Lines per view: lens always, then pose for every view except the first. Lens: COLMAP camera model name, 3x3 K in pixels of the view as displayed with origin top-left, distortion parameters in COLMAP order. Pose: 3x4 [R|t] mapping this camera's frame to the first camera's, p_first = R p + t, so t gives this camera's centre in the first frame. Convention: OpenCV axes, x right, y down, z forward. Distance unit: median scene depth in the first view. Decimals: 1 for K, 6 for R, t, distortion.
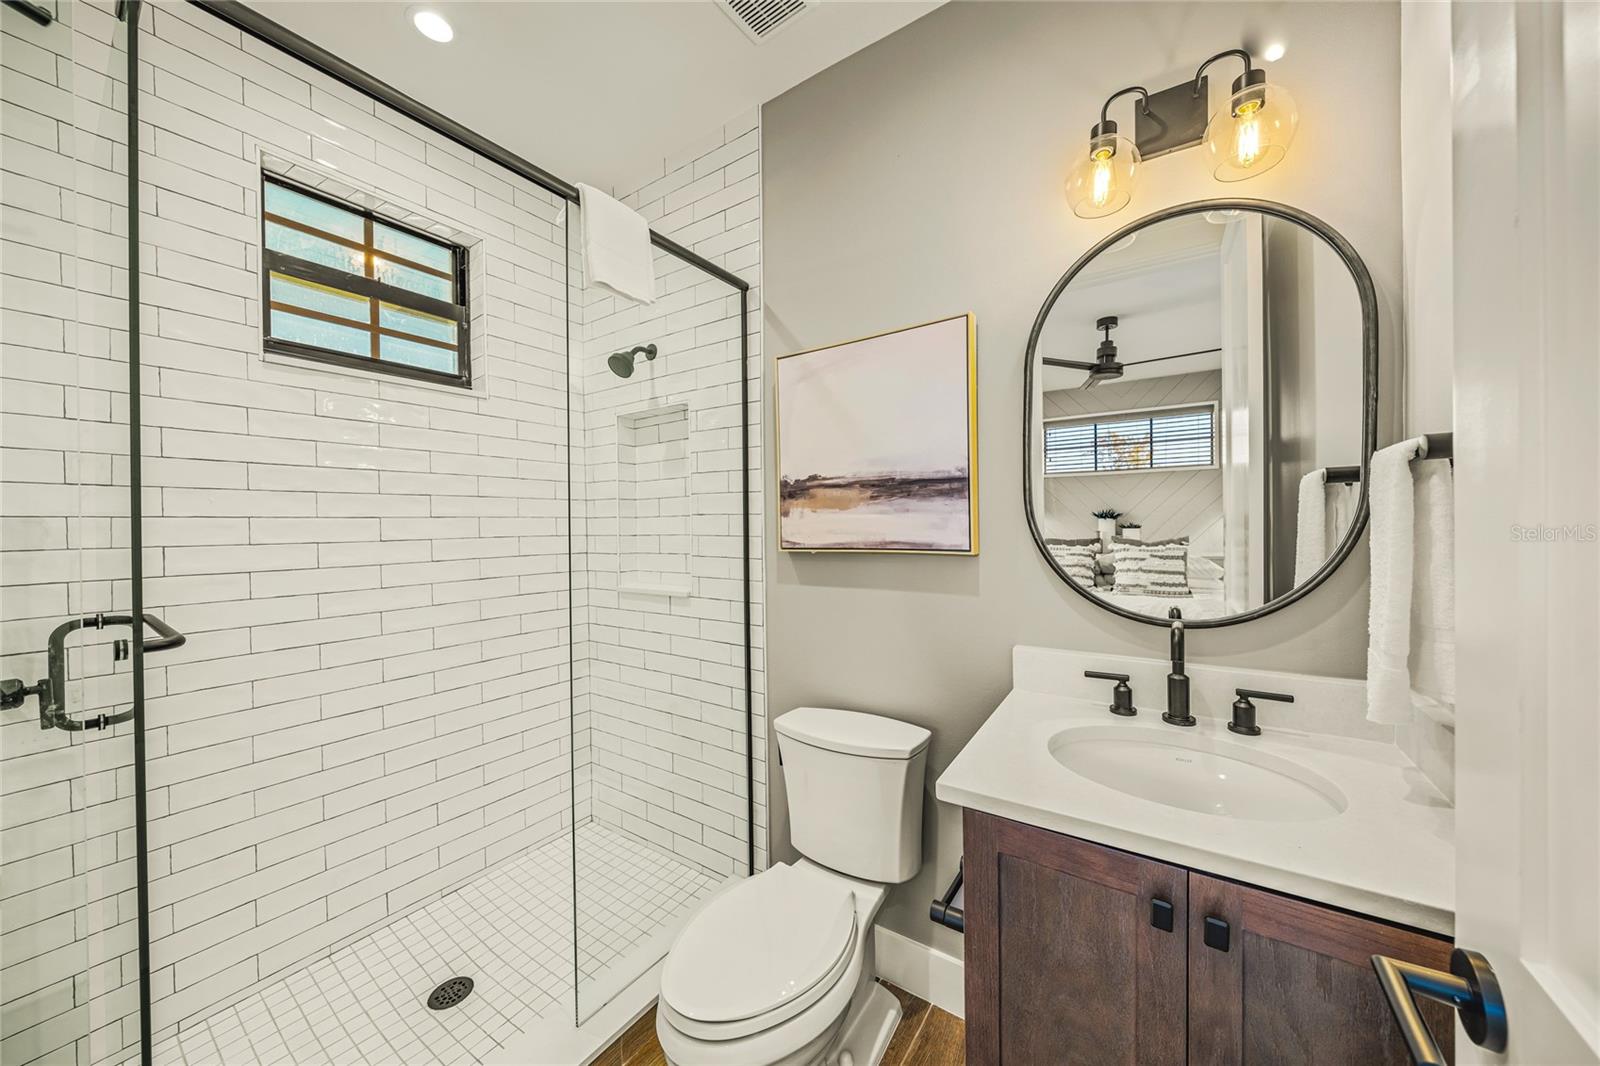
lens RADIAL K [[547.4, 0, 806.7], [0, 547.4, 530.6], [0, 0, 1]] dist [-0.001753, 0.000417]
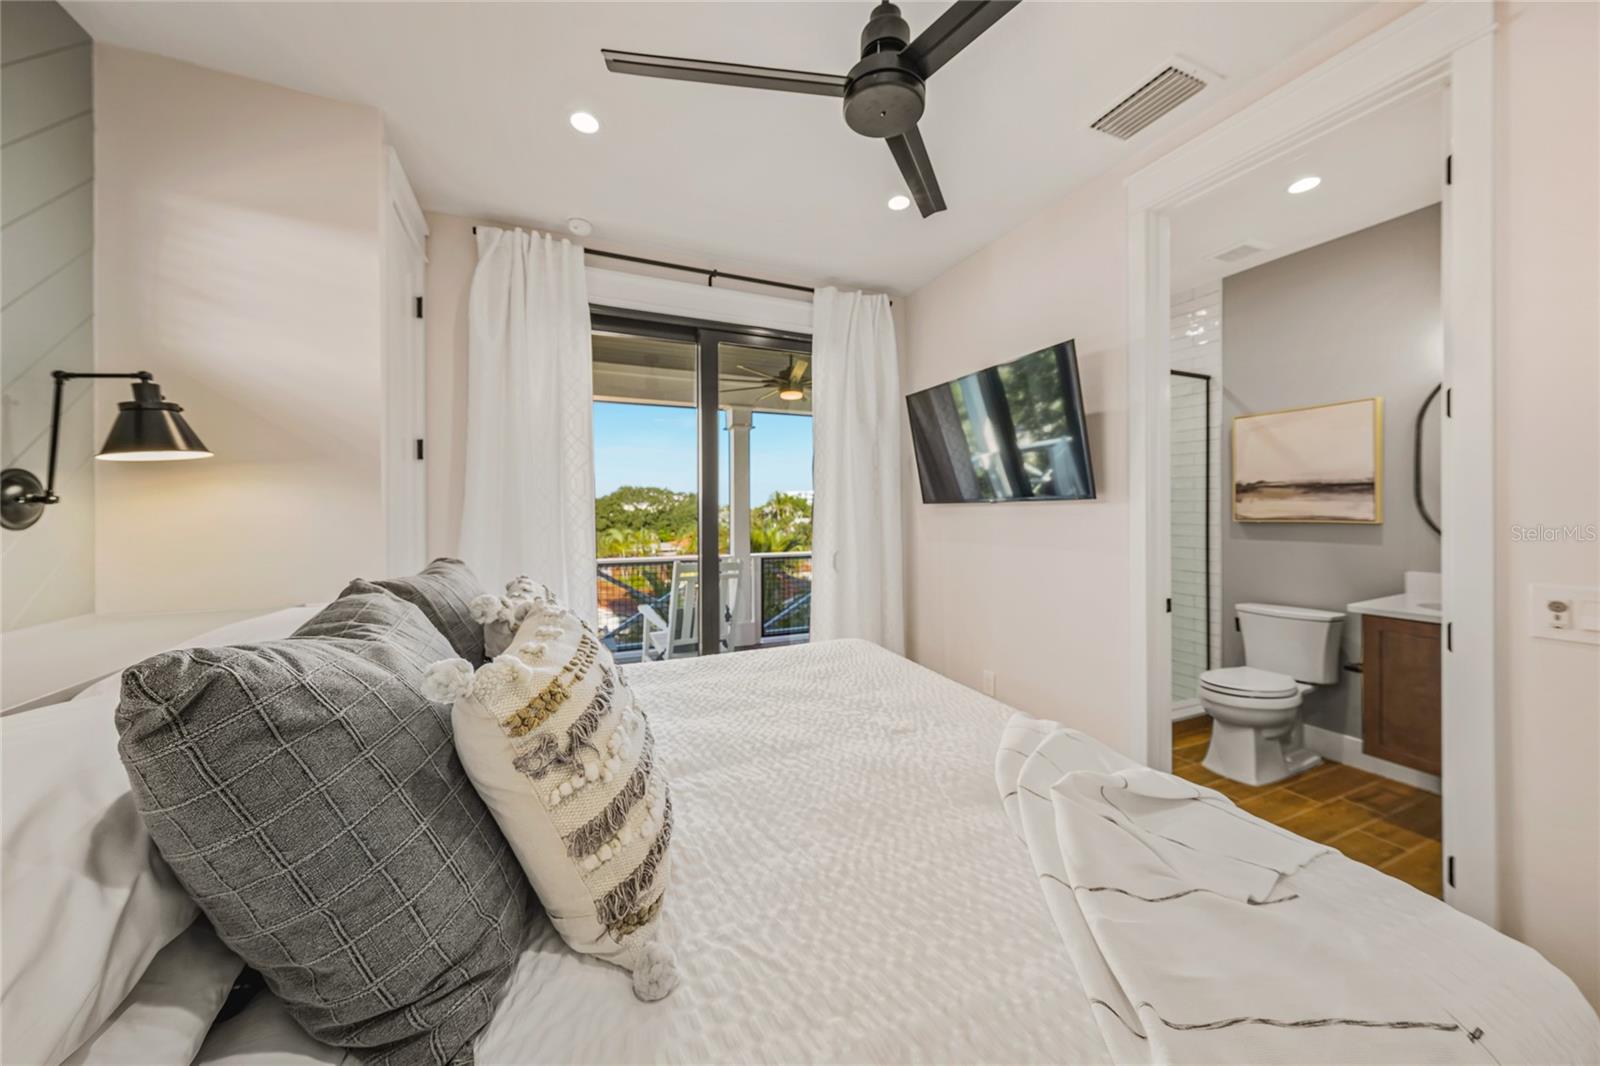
lens RADIAL K [[547.4, 0, 796.6], [0, 547.4, 508.4], [0, 0, 1]] dist [-0.001753, 0.000417]
pose [[0.847297, 0.011555, -0.530993, -0.386625], [-0.017127, 0.999838, -0.005573, 0.036442], [0.530843, 0.013816, 0.847358, -1.630698]]
